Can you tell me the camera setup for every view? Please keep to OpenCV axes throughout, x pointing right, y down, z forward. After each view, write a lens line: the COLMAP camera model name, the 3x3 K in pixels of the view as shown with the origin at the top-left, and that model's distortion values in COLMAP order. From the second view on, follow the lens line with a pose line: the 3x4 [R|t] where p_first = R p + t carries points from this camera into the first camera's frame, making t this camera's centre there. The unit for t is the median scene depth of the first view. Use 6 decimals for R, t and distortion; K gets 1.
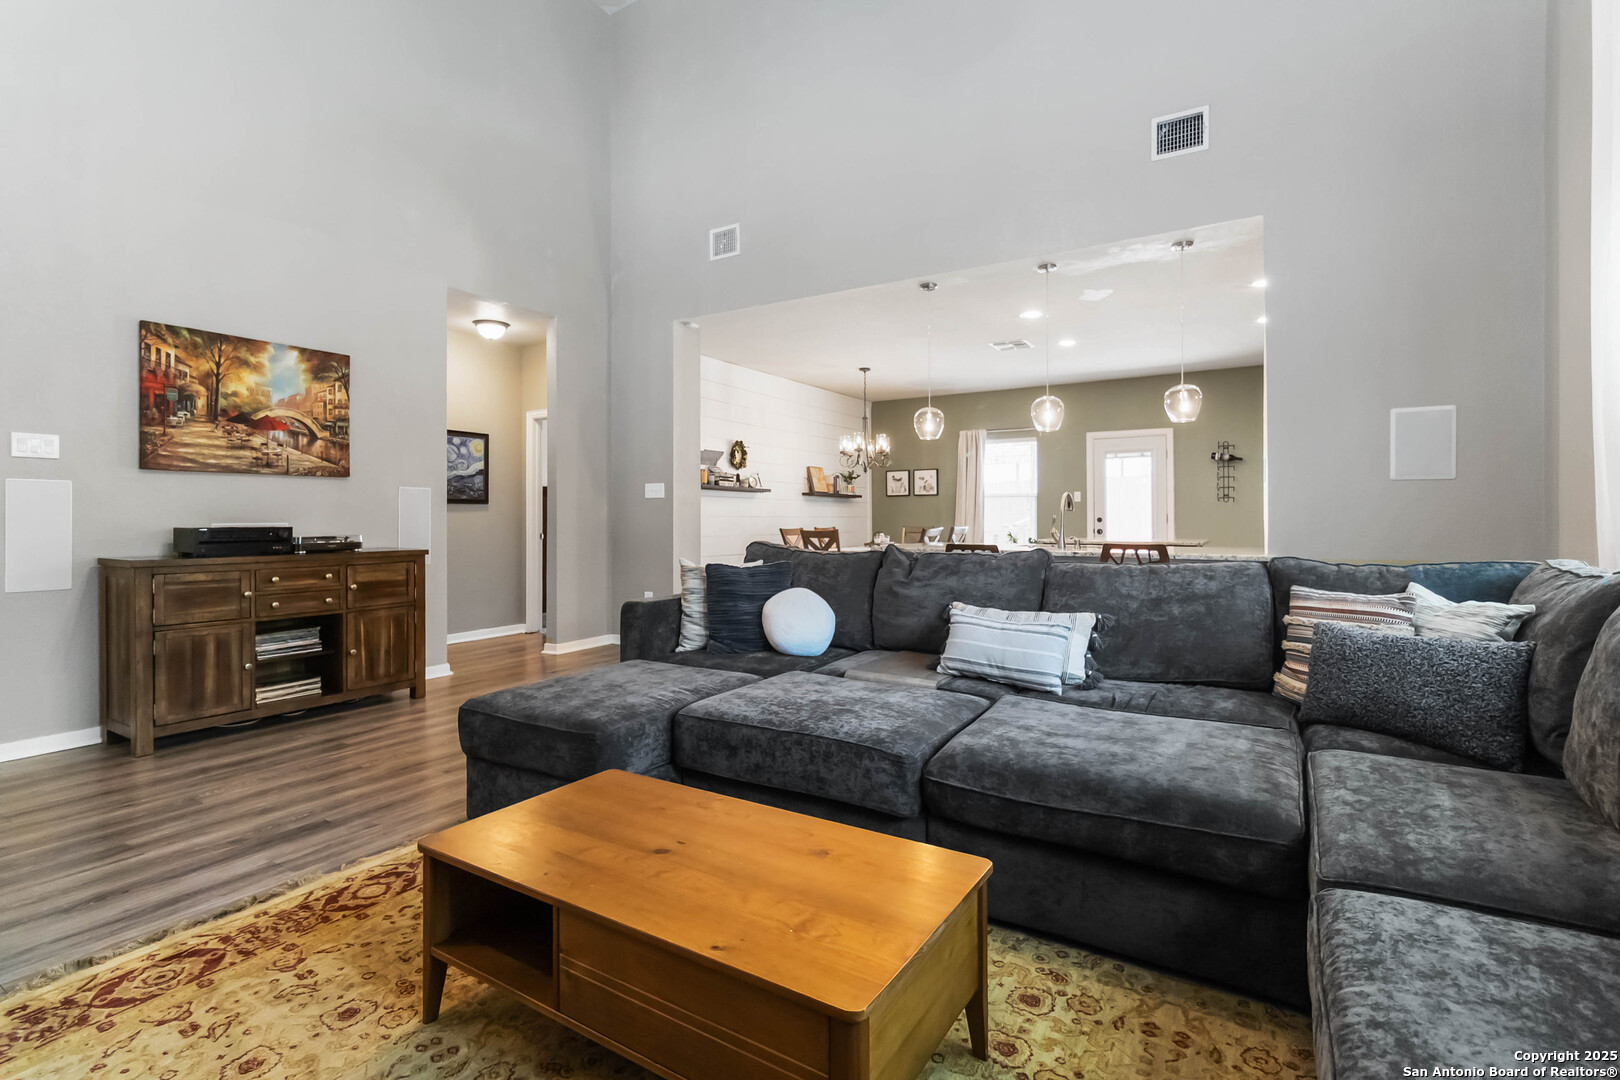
lens RADIAL K [[762.9, 0, 817.6], [0, 762.9, 508.5], [0, 0, 1]] dist [0.002136, -0.000066]
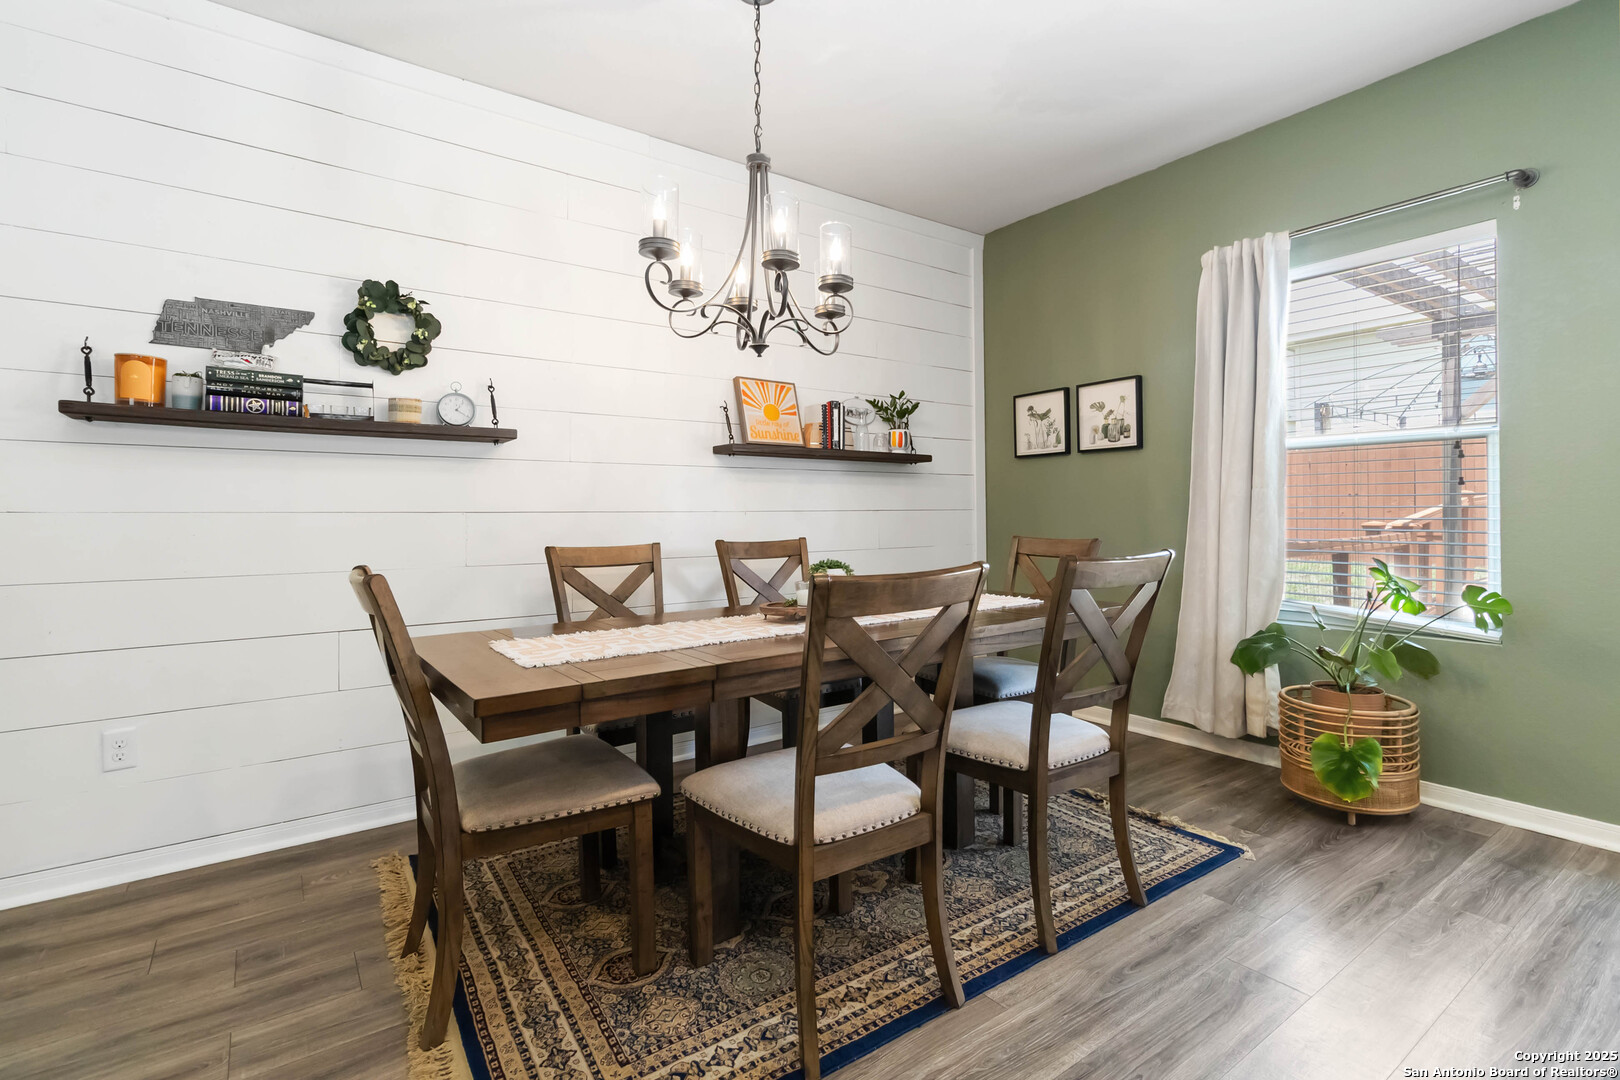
lens RADIAL K [[762.9, 0, 817.6], [0, 762.9, 508.5], [0, 0, 1]] dist [0.002136, -0.000066]
pose [[0.923300, -0.005302, -0.384042, 0.369167], [0.009879, 0.999902, 0.009948, 0.014524], [0.383952, -0.012979, 0.923262, 1.439806]]
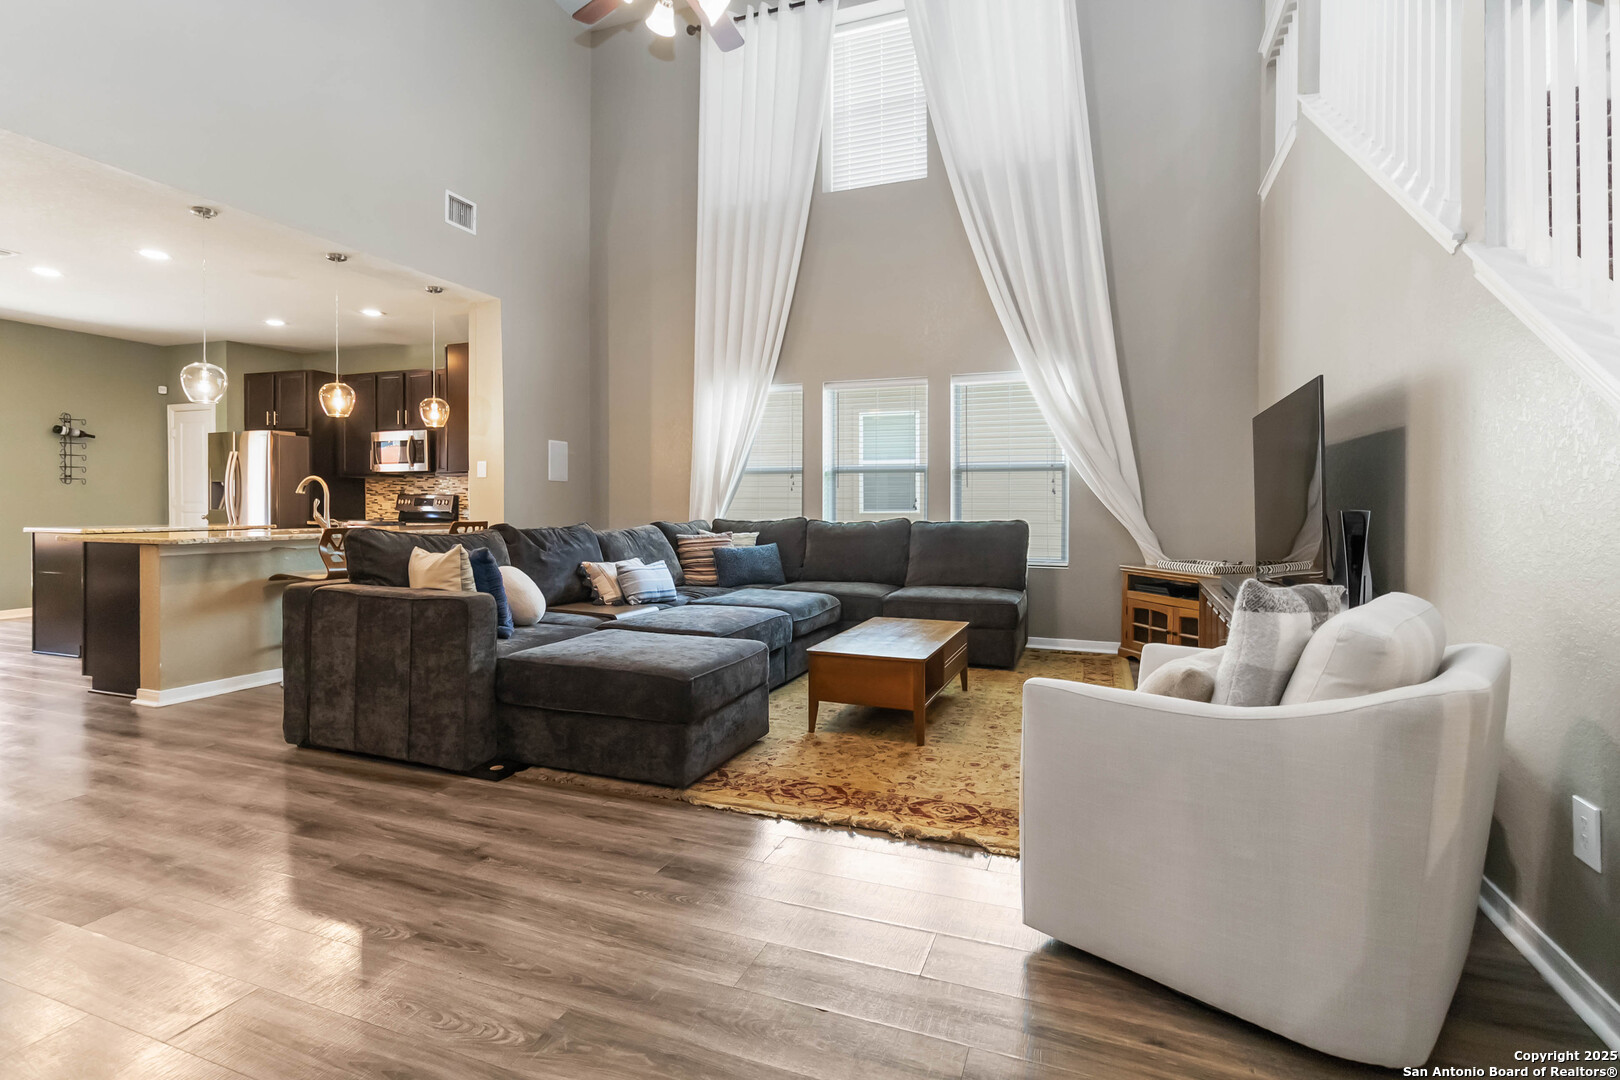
lens RADIAL K [[762.9, 0, 817.6], [0, 762.9, 508.5], [0, 0, 1]] dist [0.002136, -0.000066]
pose [[-0.188167, -0.003274, 0.982132, -0.942156], [-0.014368, 0.999897, 0.000581, 0.013188], [-0.982032, -0.014002, -0.188195, 0.636198]]
